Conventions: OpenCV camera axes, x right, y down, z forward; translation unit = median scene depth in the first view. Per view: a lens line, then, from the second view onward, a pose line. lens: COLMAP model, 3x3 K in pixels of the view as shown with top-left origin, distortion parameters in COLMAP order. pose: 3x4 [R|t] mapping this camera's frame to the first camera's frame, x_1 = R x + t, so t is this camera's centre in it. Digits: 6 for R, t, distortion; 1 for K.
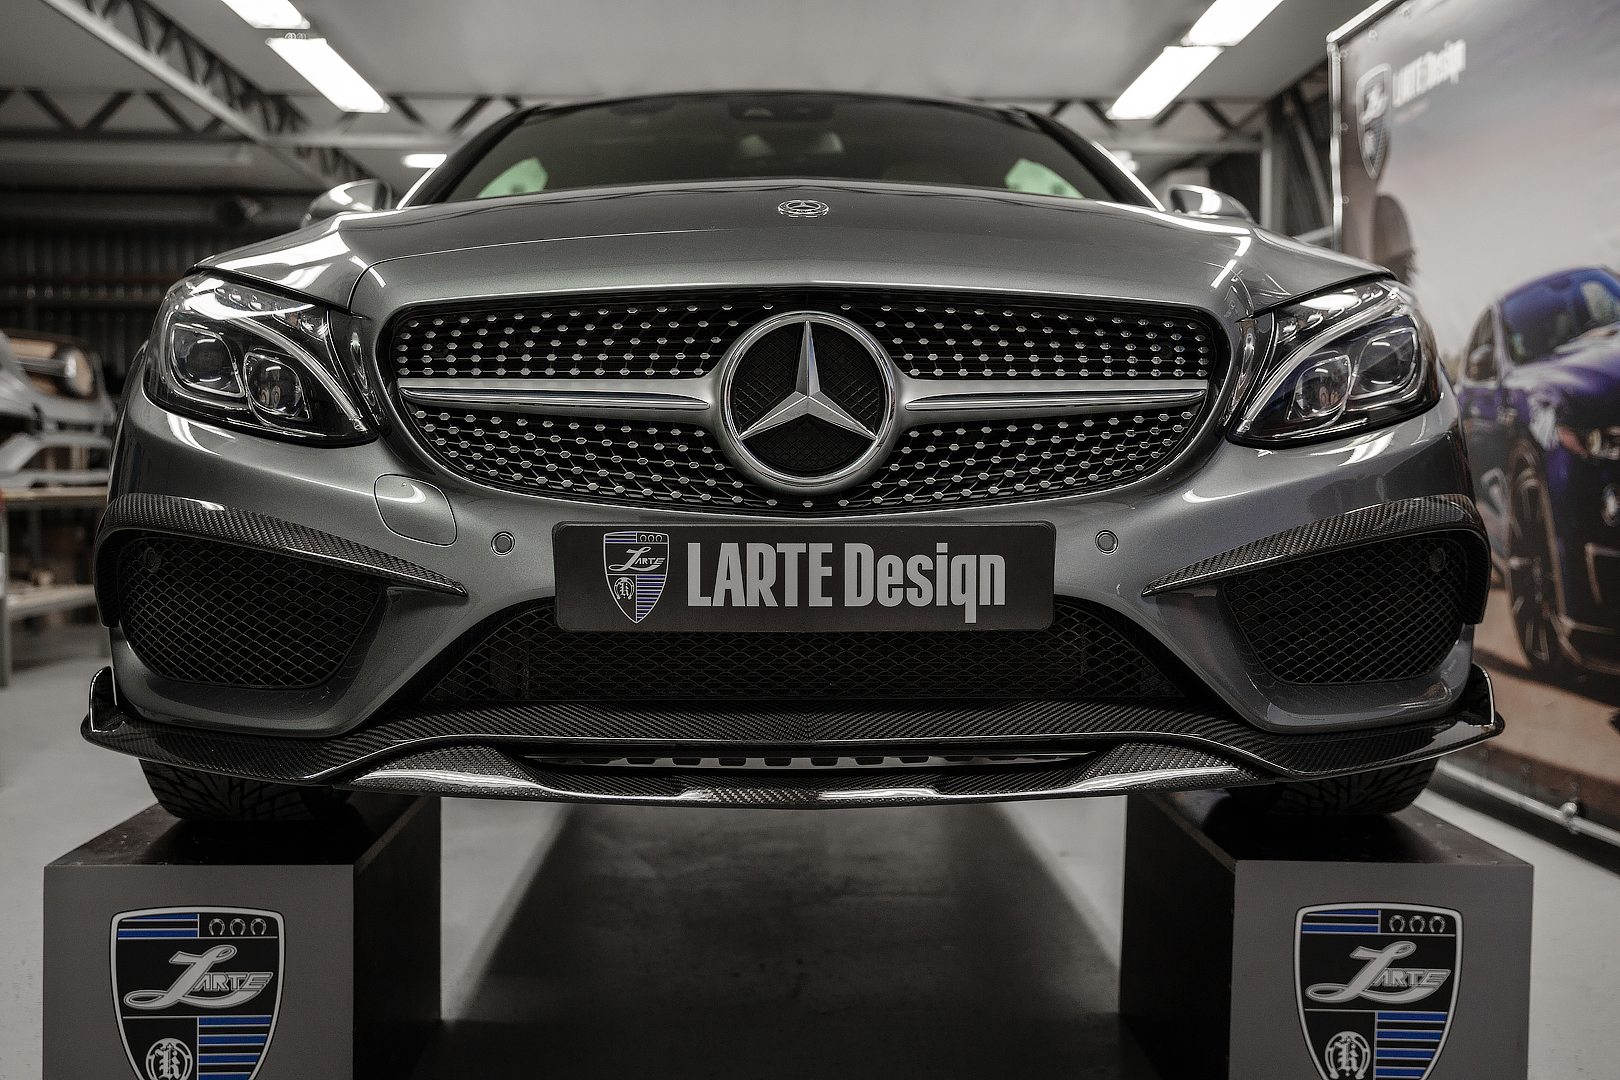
lens RADIAL K [[1745.3, 0, 810.0], [0, 1745.3, 540.0], [0, 0, 1]] dist [0.008458, 0.044094]
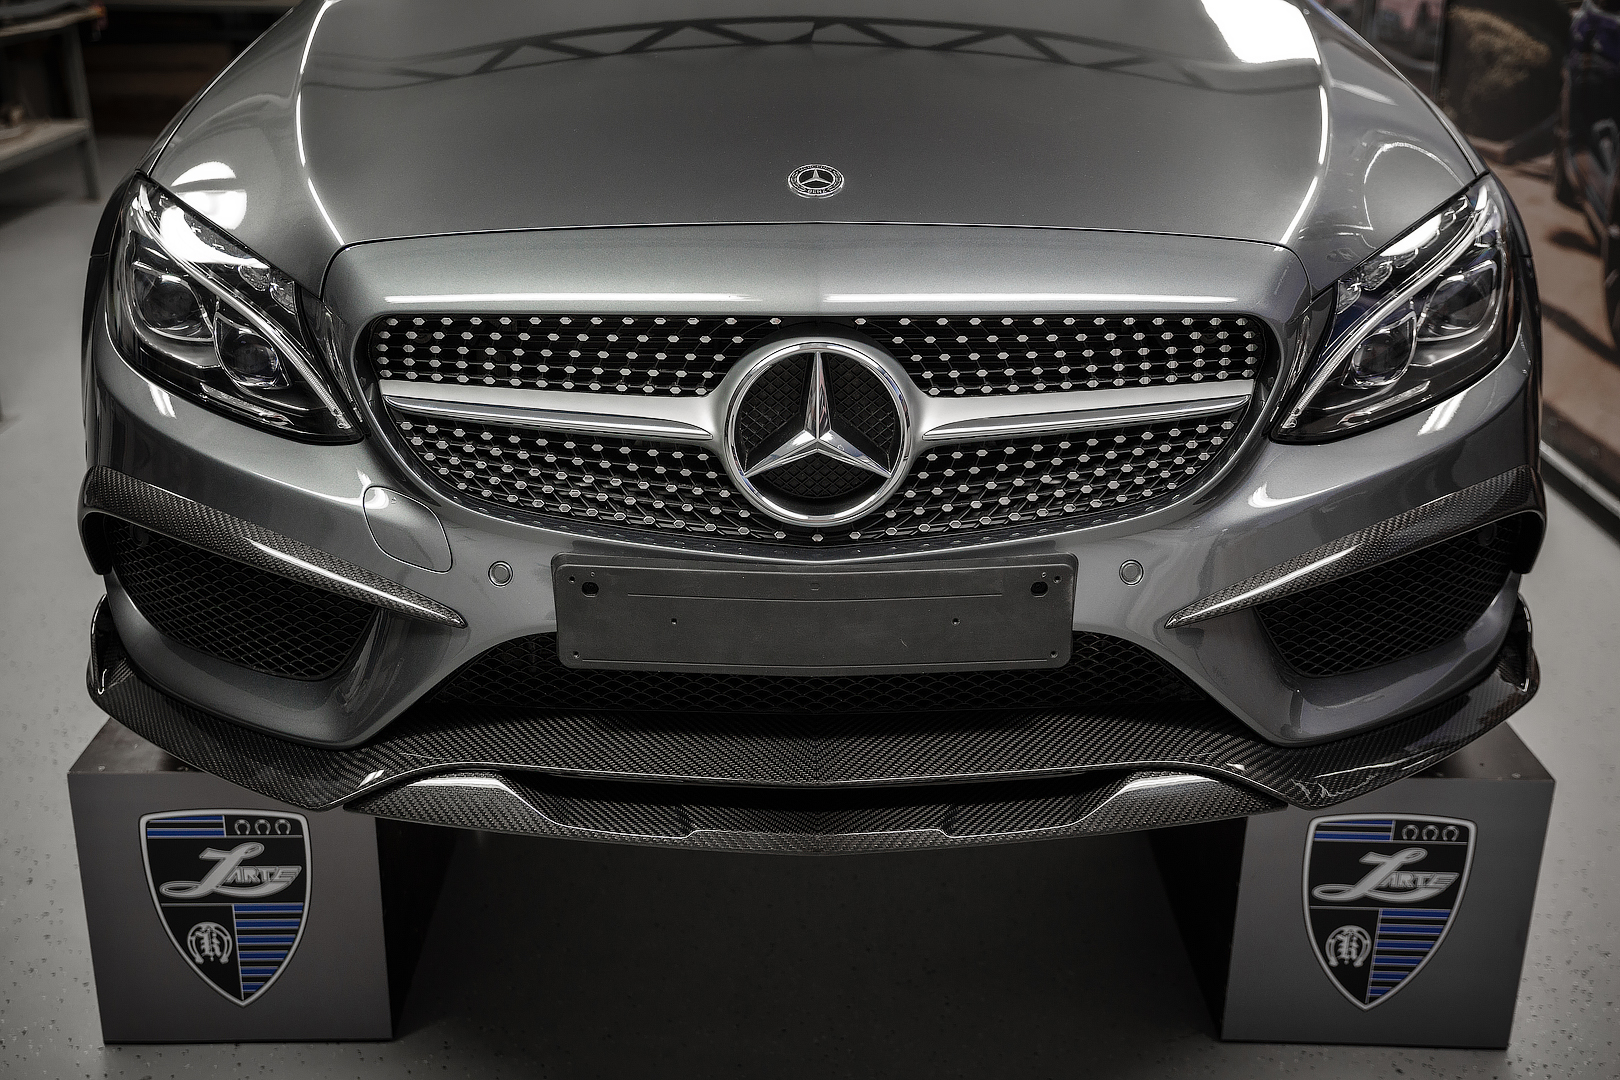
lens RADIAL K [[1857.2, 0, 810.0], [0, 1857.2, 540.0], [0, 0, 1]] dist [0.018328, 0.028267]
pose [[0.999708, 0.008878, -0.022465, 0.016780], [-0.001307, 0.948529, 0.316687, -0.329904], [0.024120, -0.316565, 0.948264, 0.038492]]
